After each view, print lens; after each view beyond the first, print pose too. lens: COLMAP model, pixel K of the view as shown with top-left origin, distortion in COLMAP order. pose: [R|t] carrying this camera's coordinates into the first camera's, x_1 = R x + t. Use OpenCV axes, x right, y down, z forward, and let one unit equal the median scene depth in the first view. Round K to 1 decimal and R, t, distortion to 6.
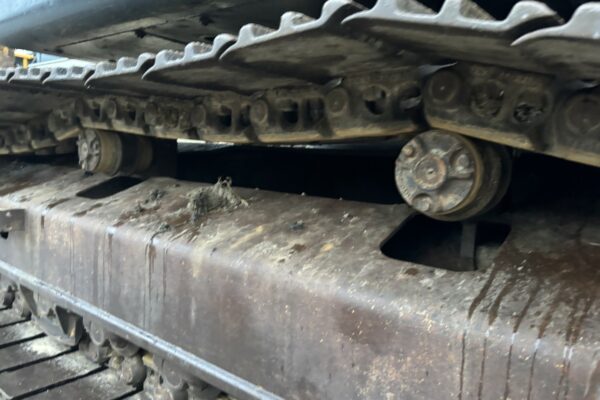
lens RADIAL K [[453.4, 0, 300.0], [0, 453.4, 200.0], [0, 0, 1]] dist [0.065828, 0.000755]
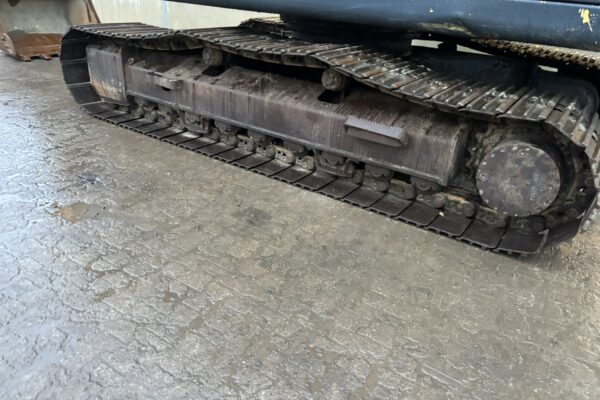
lens RADIAL K [[453.4, 0, 300.0], [0, 453.4, 200.0], [0, 0, 1]] dist [0.065828, 0.000755]
pose [[0.997844, -0.017766, 0.063177, -0.200858], [-0.005217, 0.938139, 0.346219, -0.359810], [-0.065420, -0.345802, 0.936024, -2.493195]]
